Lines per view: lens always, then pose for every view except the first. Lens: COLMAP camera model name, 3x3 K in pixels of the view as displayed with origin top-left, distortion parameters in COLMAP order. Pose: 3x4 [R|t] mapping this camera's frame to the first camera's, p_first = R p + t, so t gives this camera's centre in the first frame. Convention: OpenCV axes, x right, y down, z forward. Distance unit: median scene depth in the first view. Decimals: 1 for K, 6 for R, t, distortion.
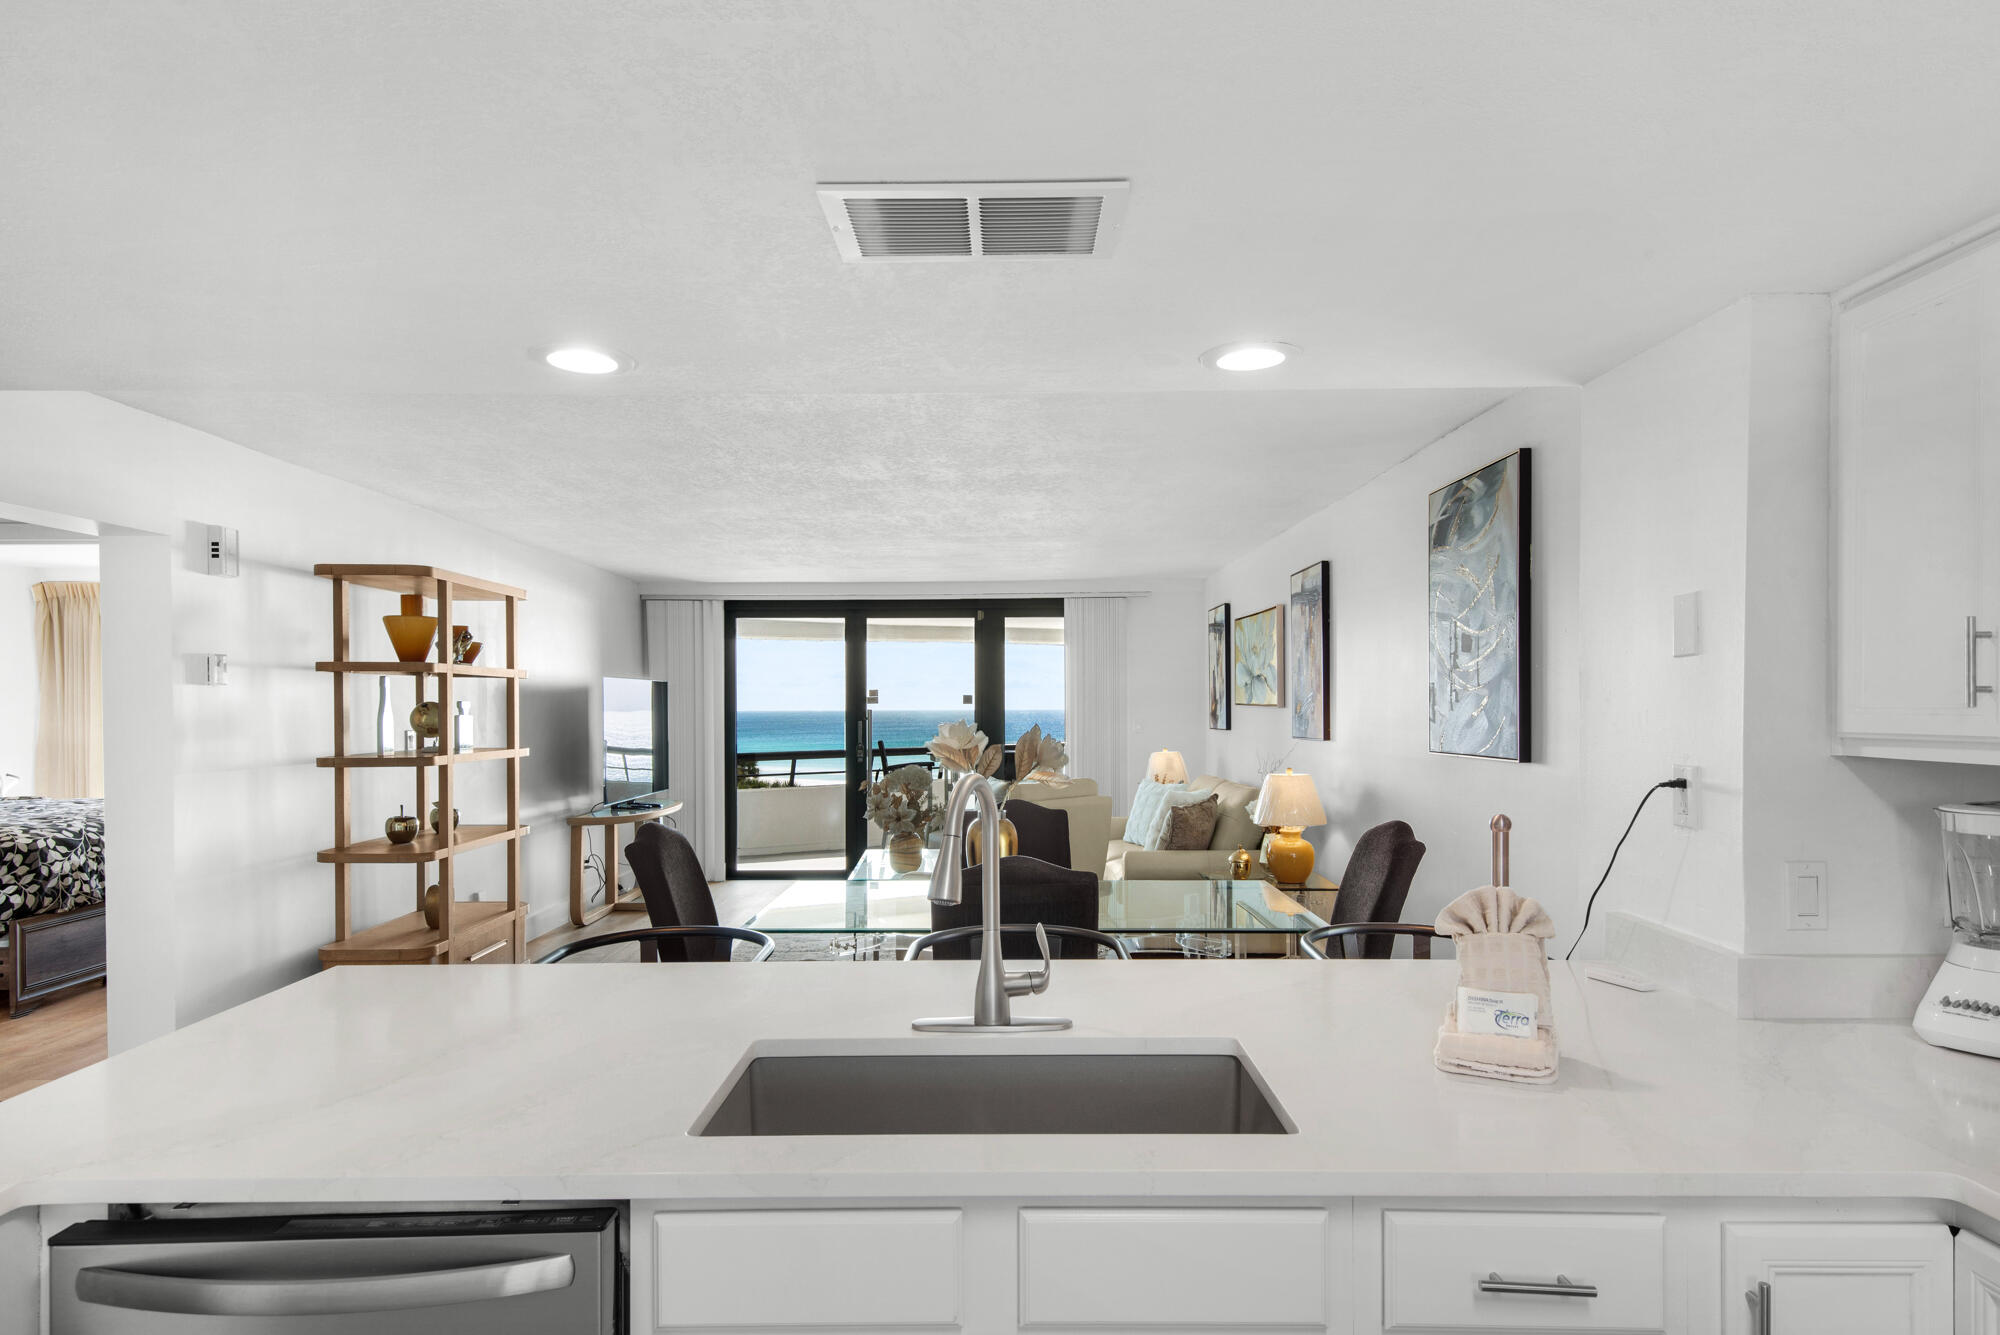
lens RADIAL K [[1162.7, 0, 993.0], [0, 1162.7, 722.9], [0, 0, 1]] dist [0.026145, 0.000379]
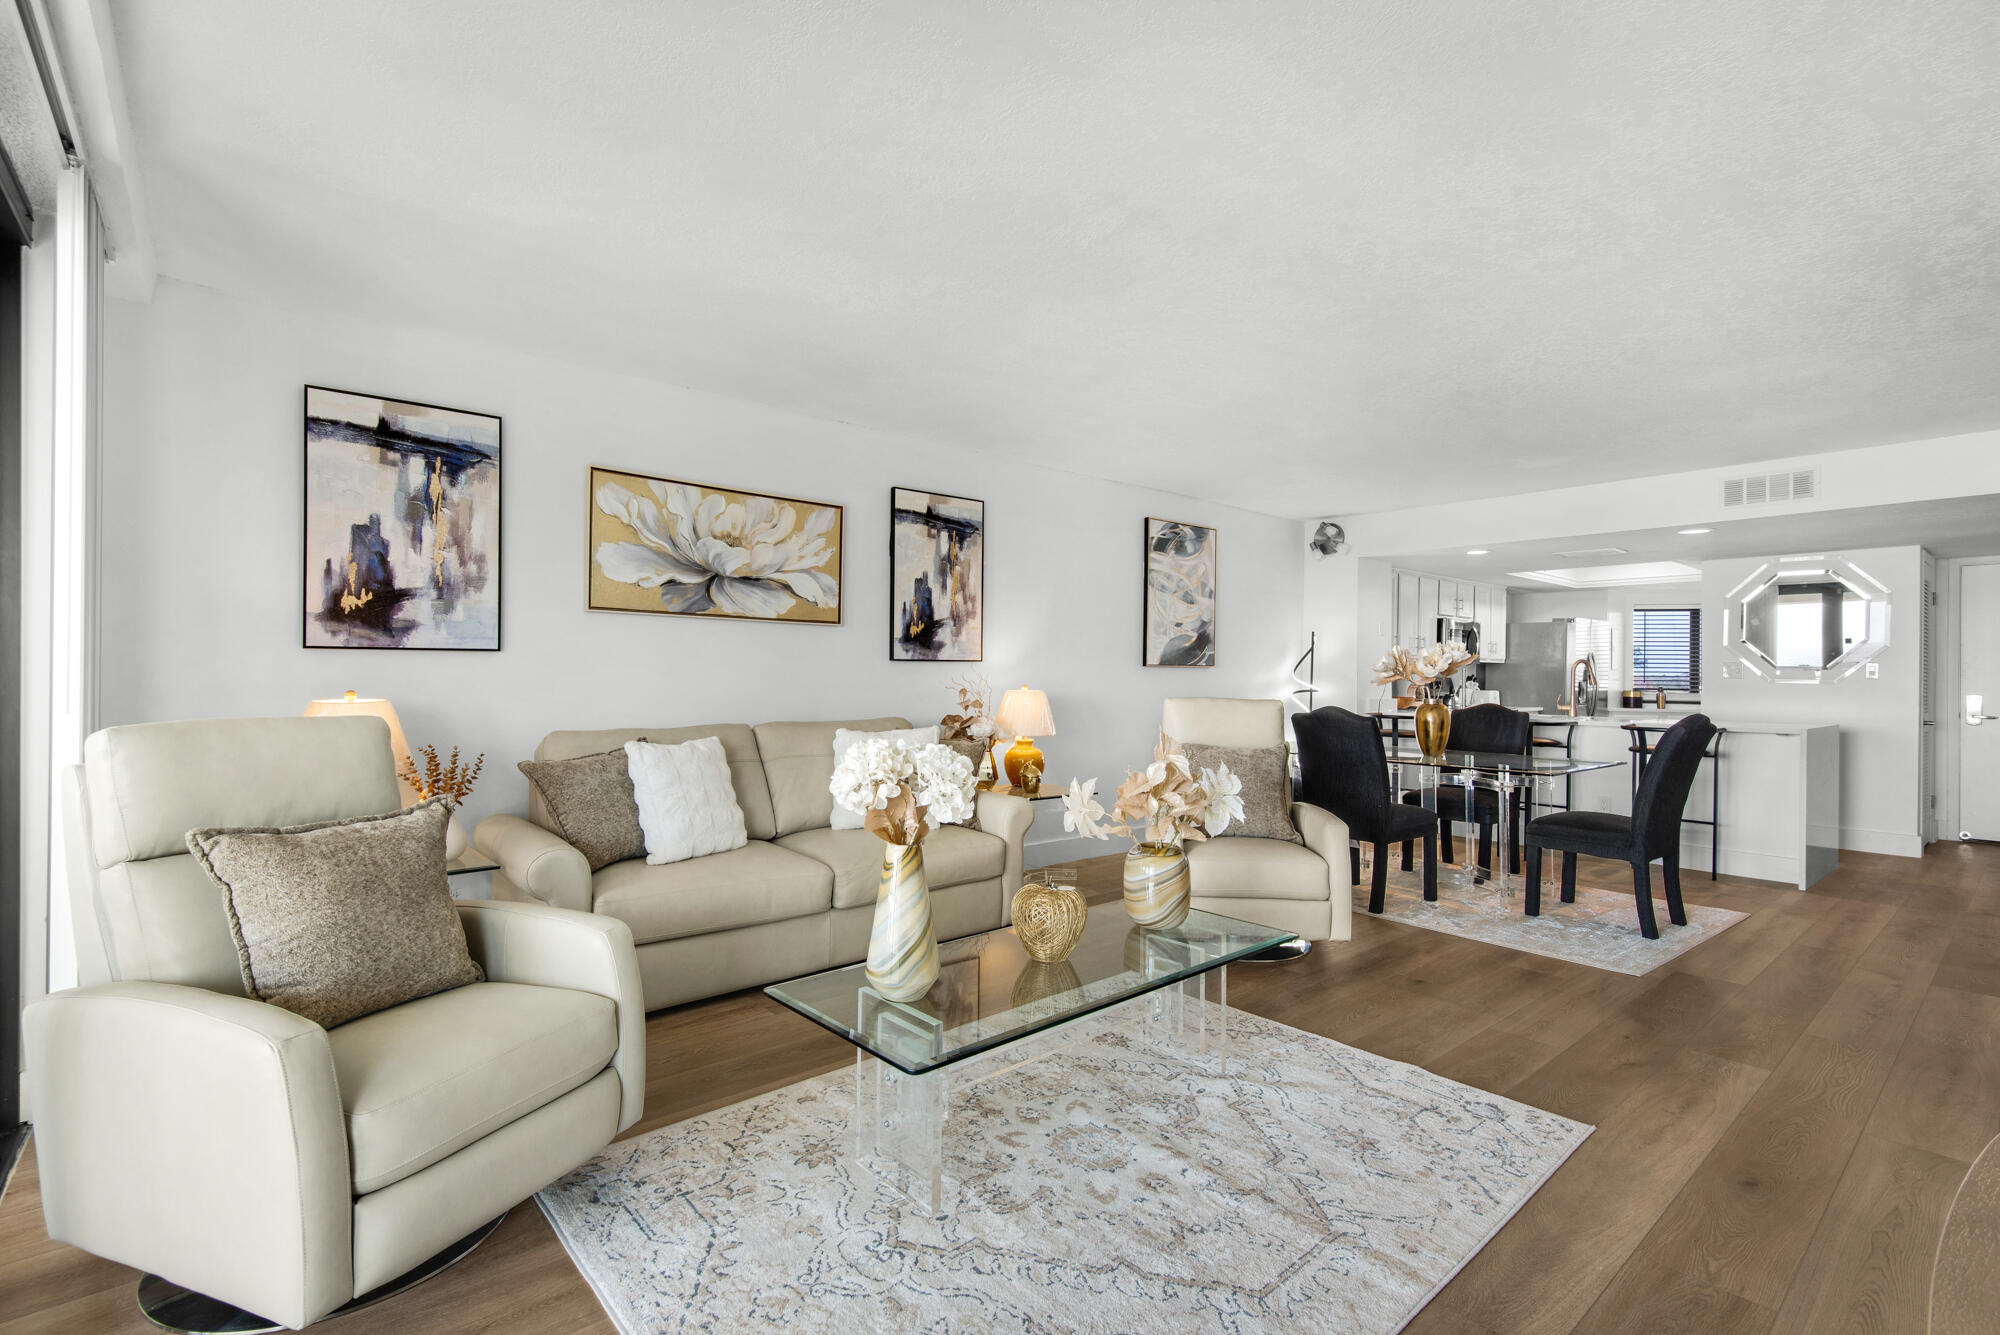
lens RADIAL K [[901.5, 0, 999.2], [0, 901.5, 671.4], [0, 0, 1]] dist [0.032832, -0.023426]
pose [[-0.645753, 0.000450, 0.763546, -0.337445], [0.004764, 0.999983, 0.003440, 0.018779], [-0.763531, 0.005859, -0.645744, 1.342372]]
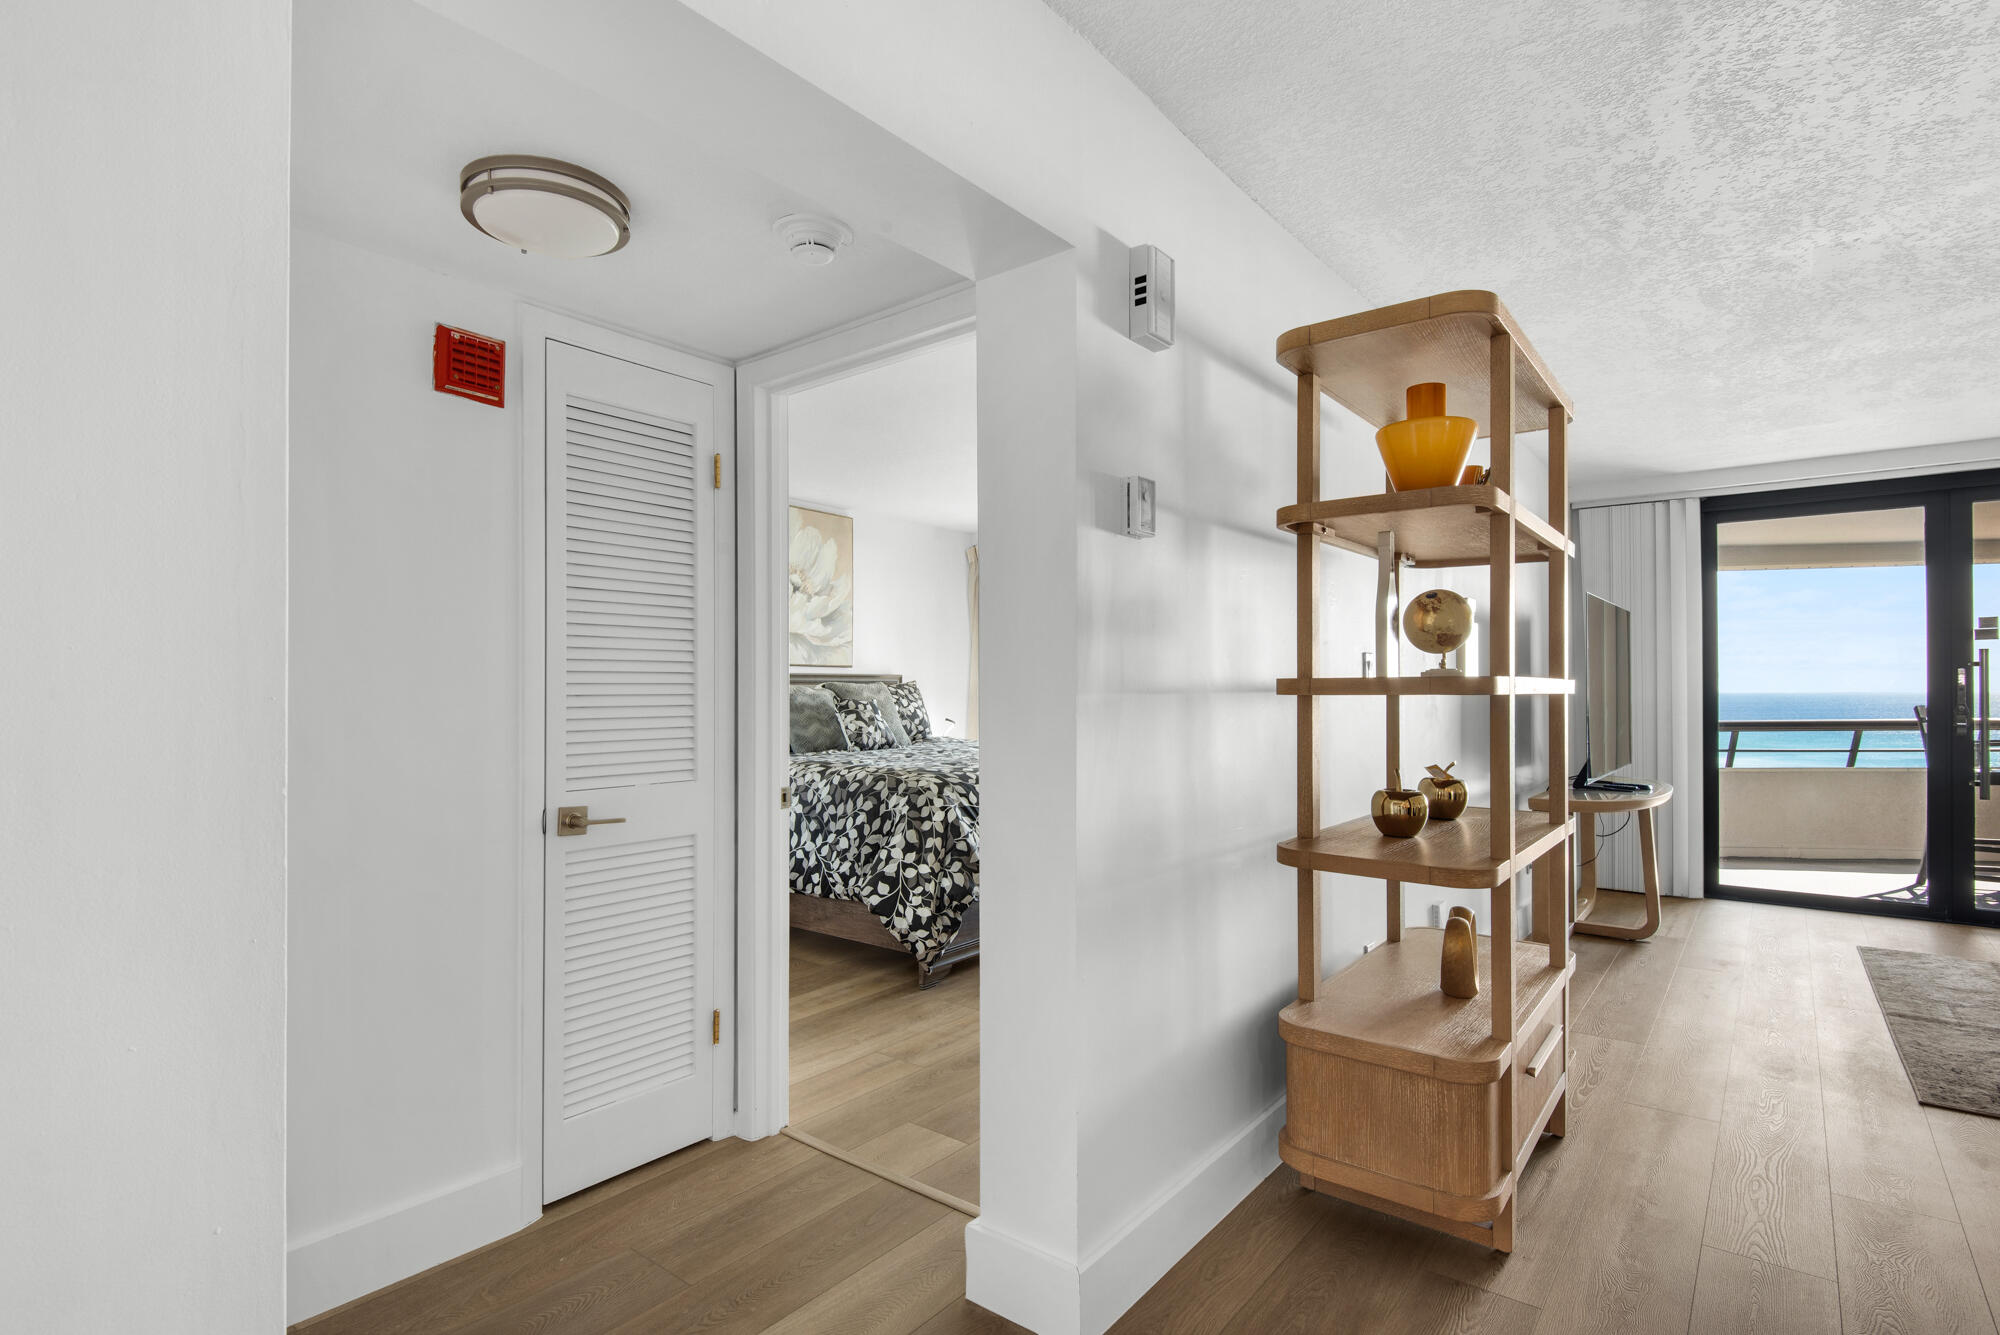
lens RADIAL K [[996.3, 0, 997.3], [0, 996.3, 686.4], [0, 0, 1]] dist [0.001074, -0.008186]
pose [[0.782190, -0.000704, -0.623039, -0.263887], [-0.009365, 0.999873, -0.012886, 0.028021], [0.622969, 0.015914, 0.782084, 0.372075]]
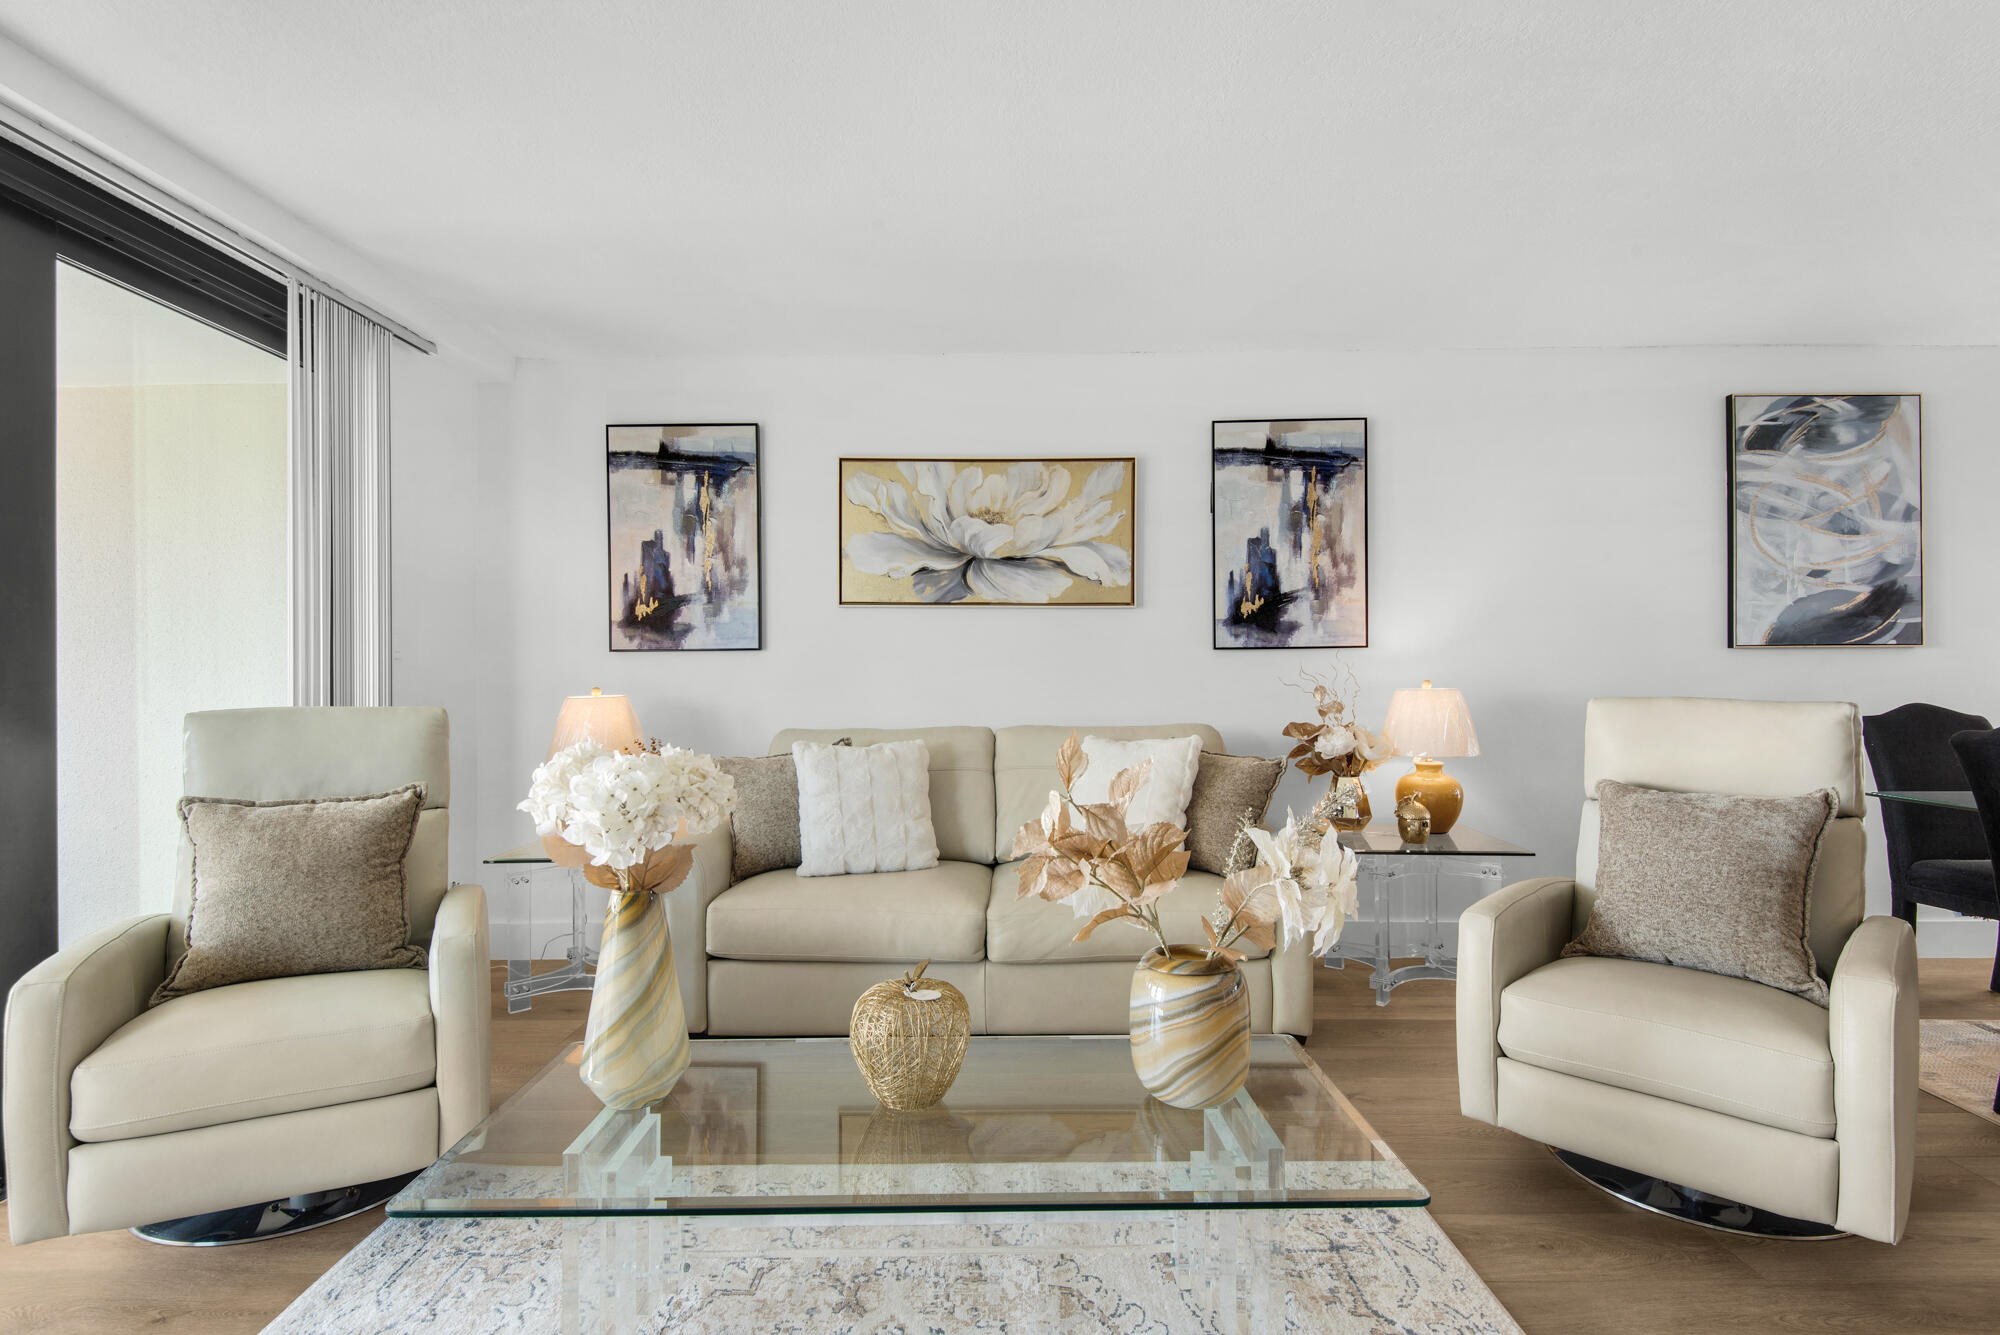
lens RADIAL K [[951.0, 0, 998.2], [0, 951.0, 676.6], [0, 0, 1]] dist [0.025226, -0.023887]
pose [[0.021017, 0.006252, 0.999760, -0.315242], [0.018844, 0.999800, -0.006648, 0.029635], [-0.999602, 0.018979, 0.020895, 1.071795]]
